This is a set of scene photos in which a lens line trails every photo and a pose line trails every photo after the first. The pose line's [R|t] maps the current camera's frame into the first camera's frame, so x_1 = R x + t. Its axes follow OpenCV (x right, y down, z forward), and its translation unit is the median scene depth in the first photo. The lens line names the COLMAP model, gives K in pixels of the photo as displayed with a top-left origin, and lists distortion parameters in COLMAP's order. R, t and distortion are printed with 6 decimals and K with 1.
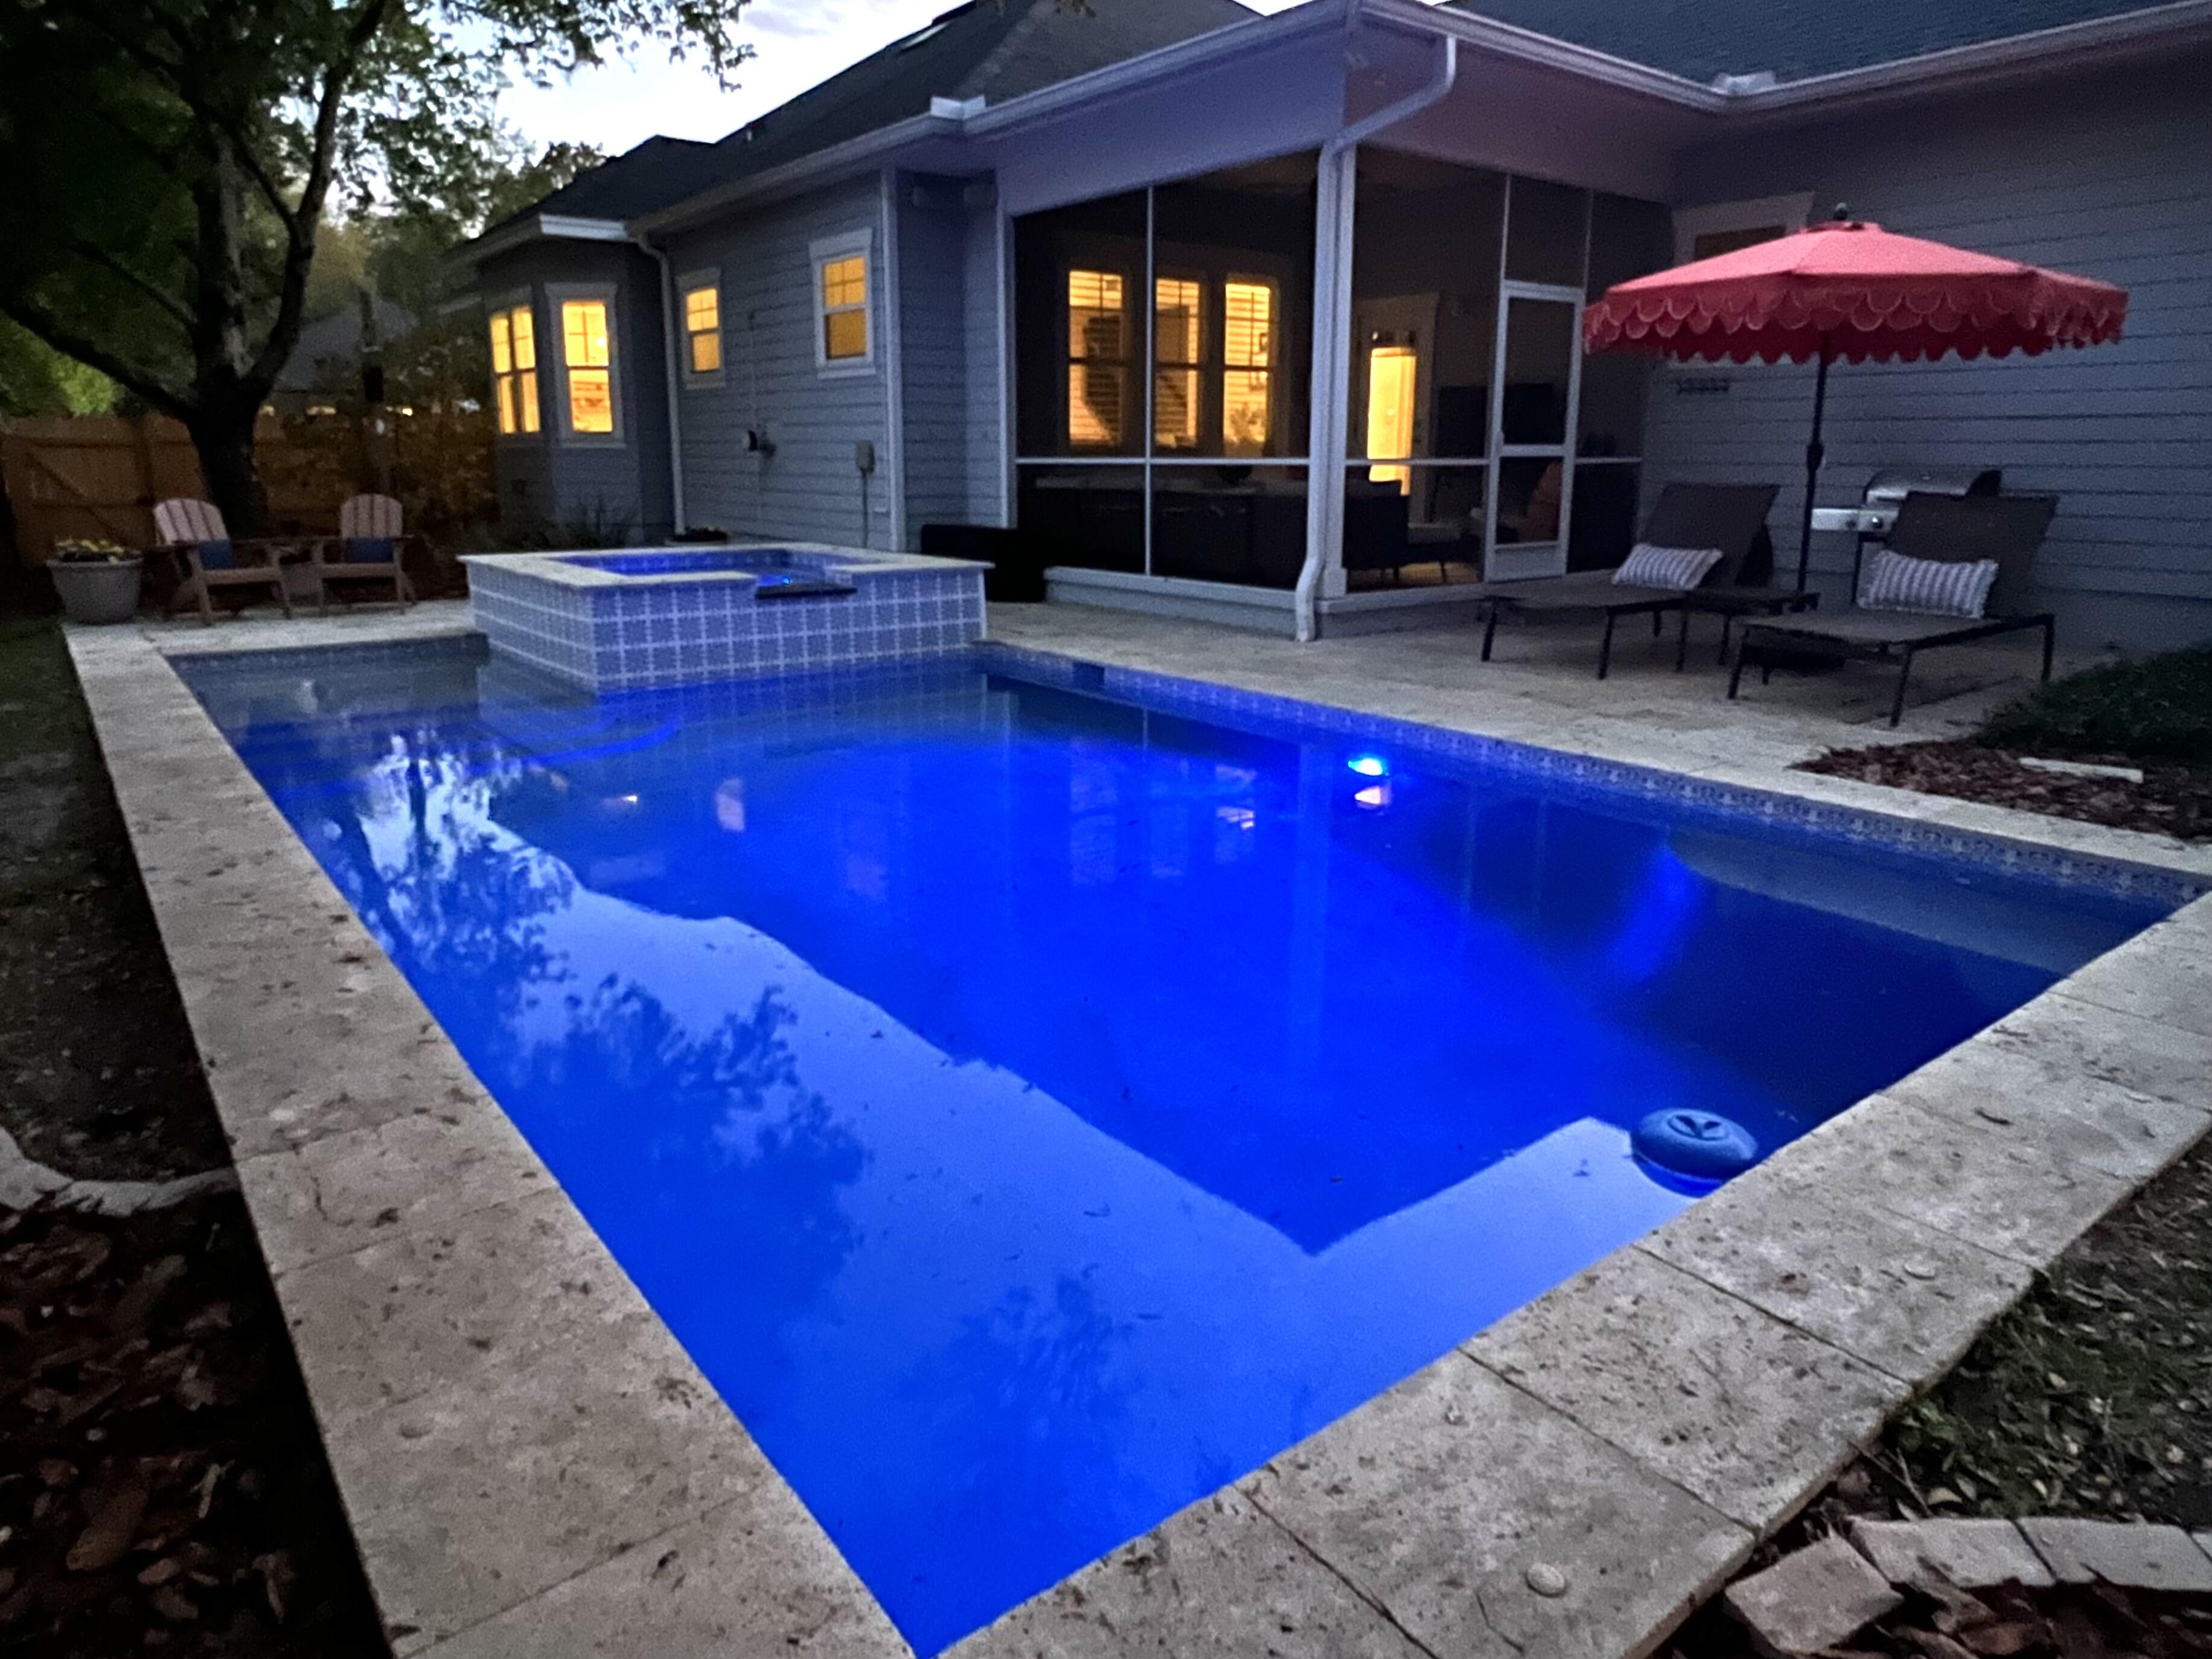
lens RADIAL K [[1364.8, 0, 1106.0], [0, 1364.8, 829.5], [0, 0, 1]] dist [0.004446, -0.002160]
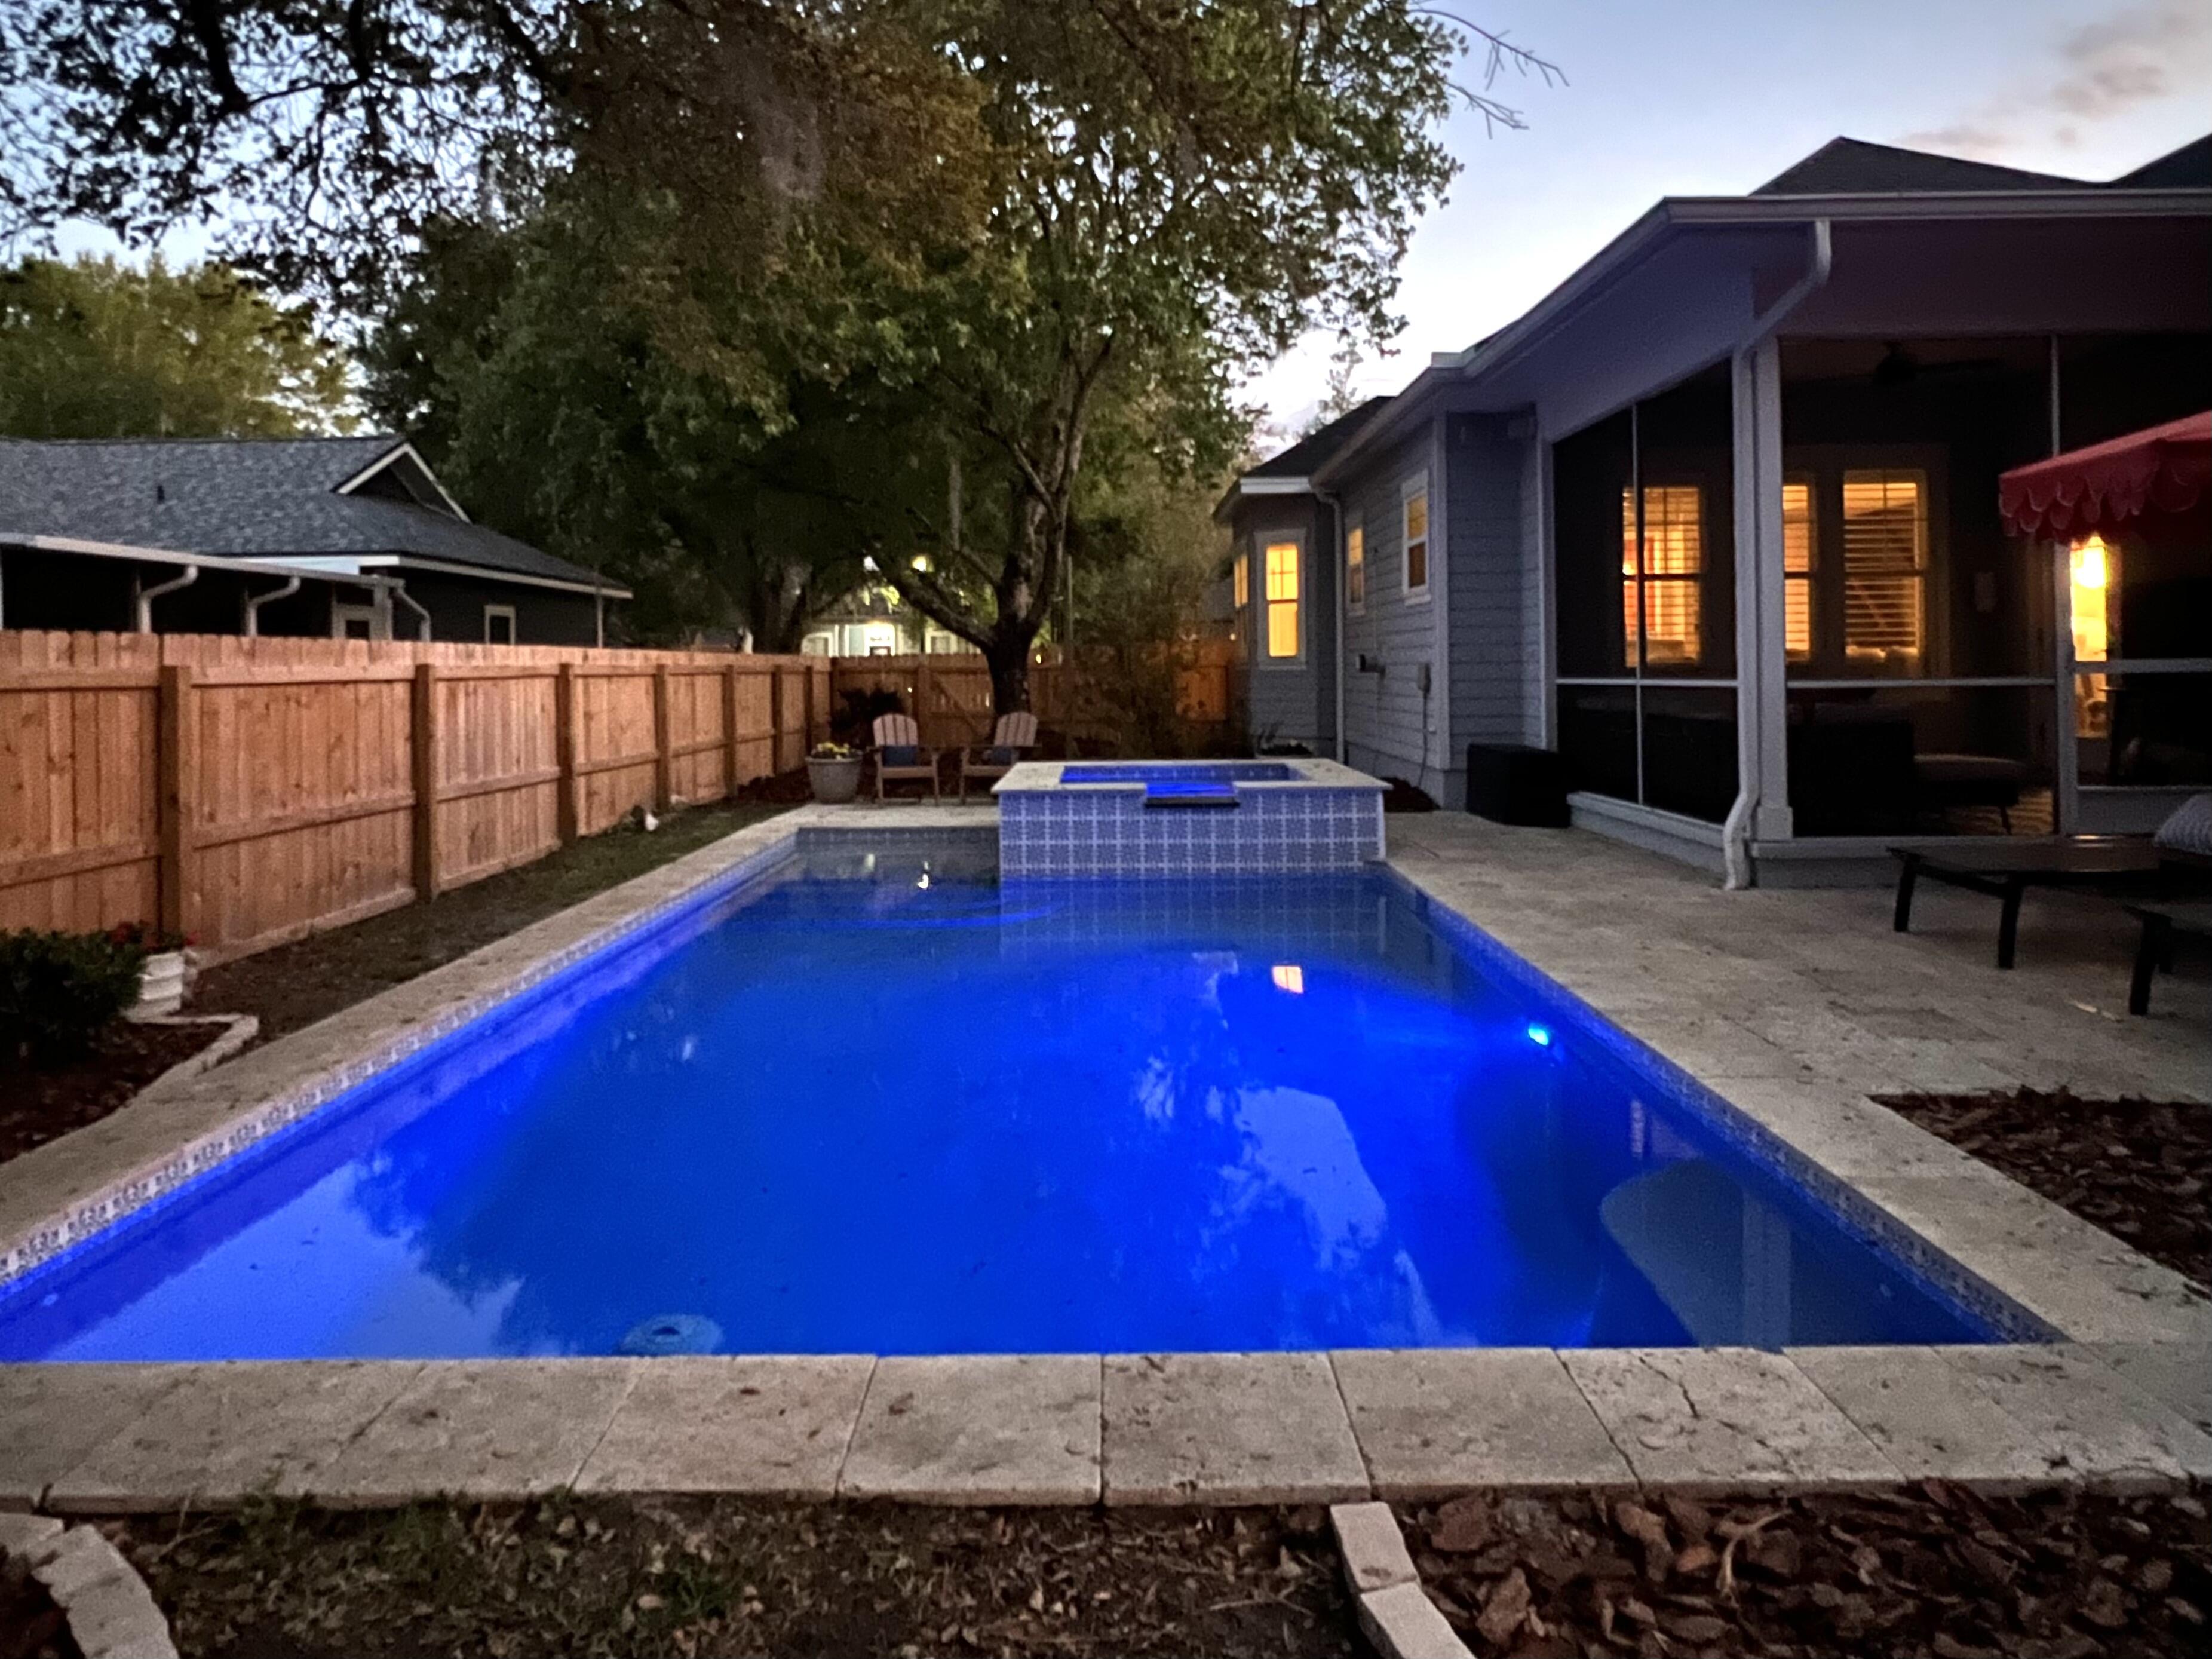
lens RADIAL K [[1419.4, 0, 1102.6], [0, 1419.4, 753.2], [0, 0, 1]] dist [0.005112, -0.000160]
pose [[0.779784, 0.025040, -0.625547, 0.399674], [-0.151943, 0.976894, -0.150303, -0.029416], [0.607330, 0.212251, 0.765572, 0.072309]]
